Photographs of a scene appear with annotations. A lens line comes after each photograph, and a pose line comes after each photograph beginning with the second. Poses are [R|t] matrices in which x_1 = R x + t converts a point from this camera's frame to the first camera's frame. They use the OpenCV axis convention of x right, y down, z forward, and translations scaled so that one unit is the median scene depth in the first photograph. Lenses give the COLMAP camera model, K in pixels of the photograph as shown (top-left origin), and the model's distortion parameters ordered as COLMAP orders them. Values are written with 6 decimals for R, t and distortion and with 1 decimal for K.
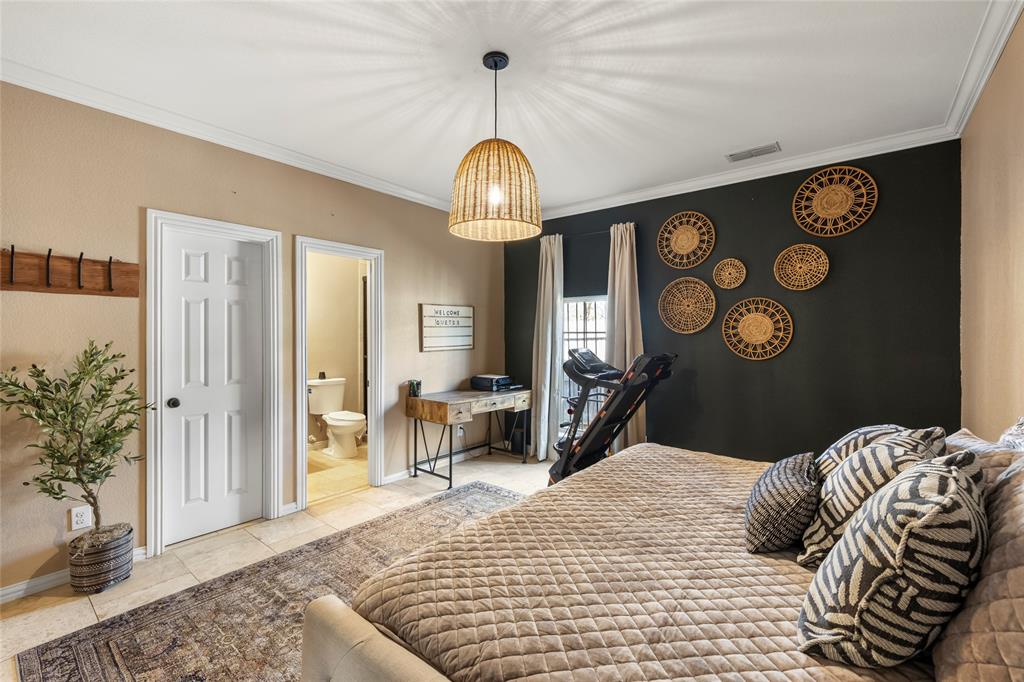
lens RADIAL K [[440.6, 0, 512.8], [0, 440.6, 339.9], [0, 0, 1]] dist [0.003625, 0.000424]
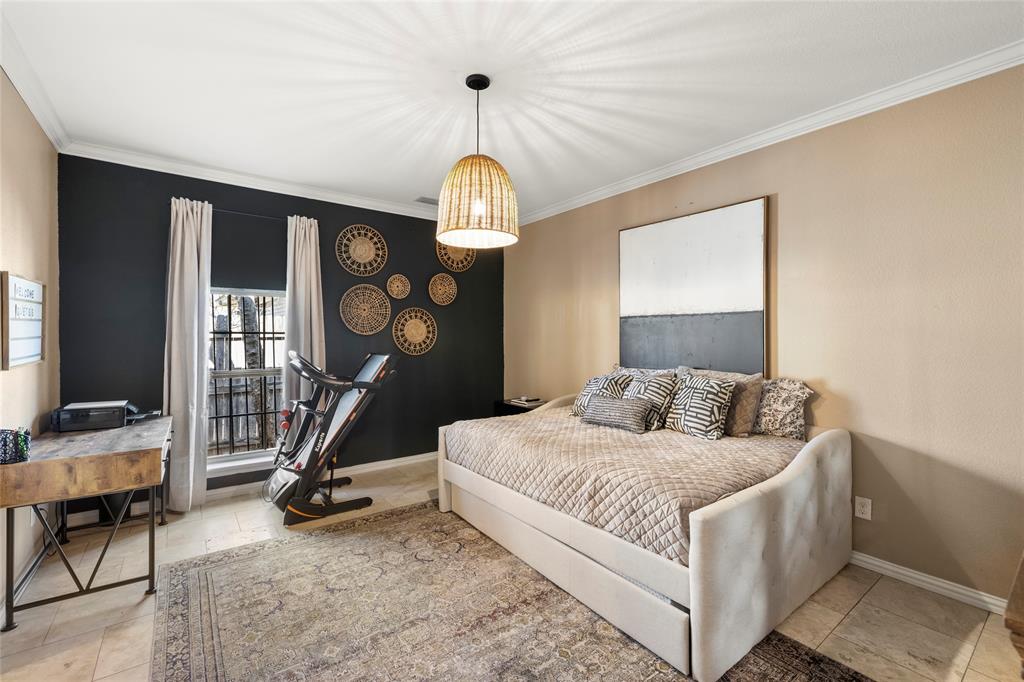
lens RADIAL K [[440.6, 0, 513.4], [0, 440.6, 335.3], [0, 0, 1]] dist [0.003625, 0.000424]
pose [[0.246176, 0.004577, 0.969214, -0.627730], [0.012130, 0.999896, -0.007803, 0.000295], [-0.969149, 0.013678, 0.246095, 0.386818]]
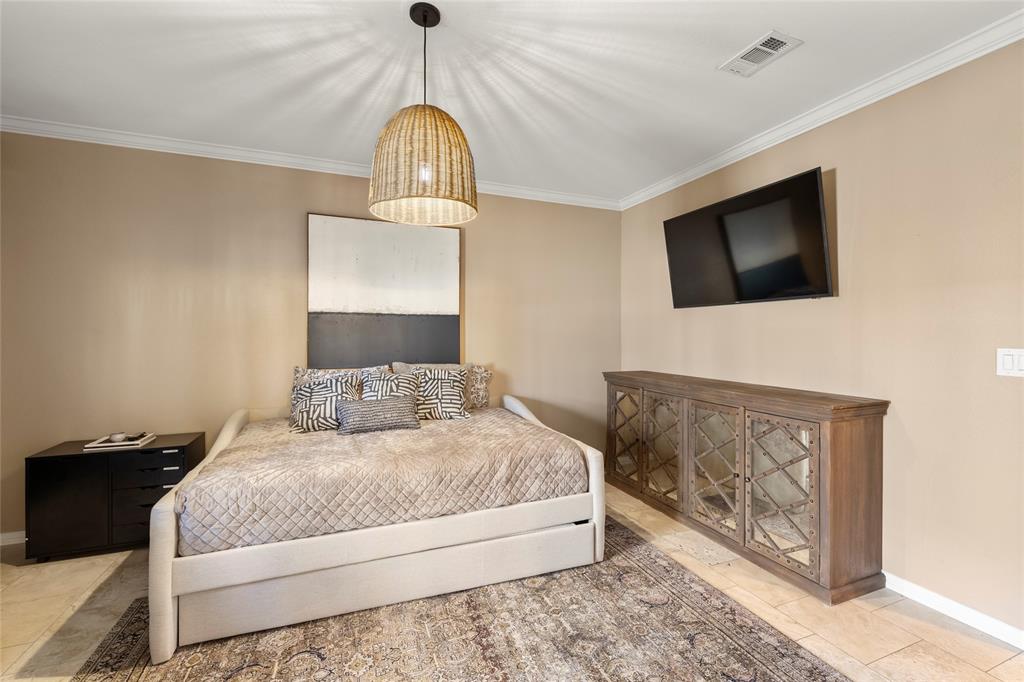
lens RADIAL K [[440.6, 0, 495.9], [0, 440.6, 333.7], [0, 0, 1]] dist [0.003625, 0.000424]
pose [[-0.867442, -0.000452, 0.497539, -0.344552], [0.005109, 0.999939, 0.009815, -0.010497], [-0.497512, 0.011056, -0.867386, 0.995602]]
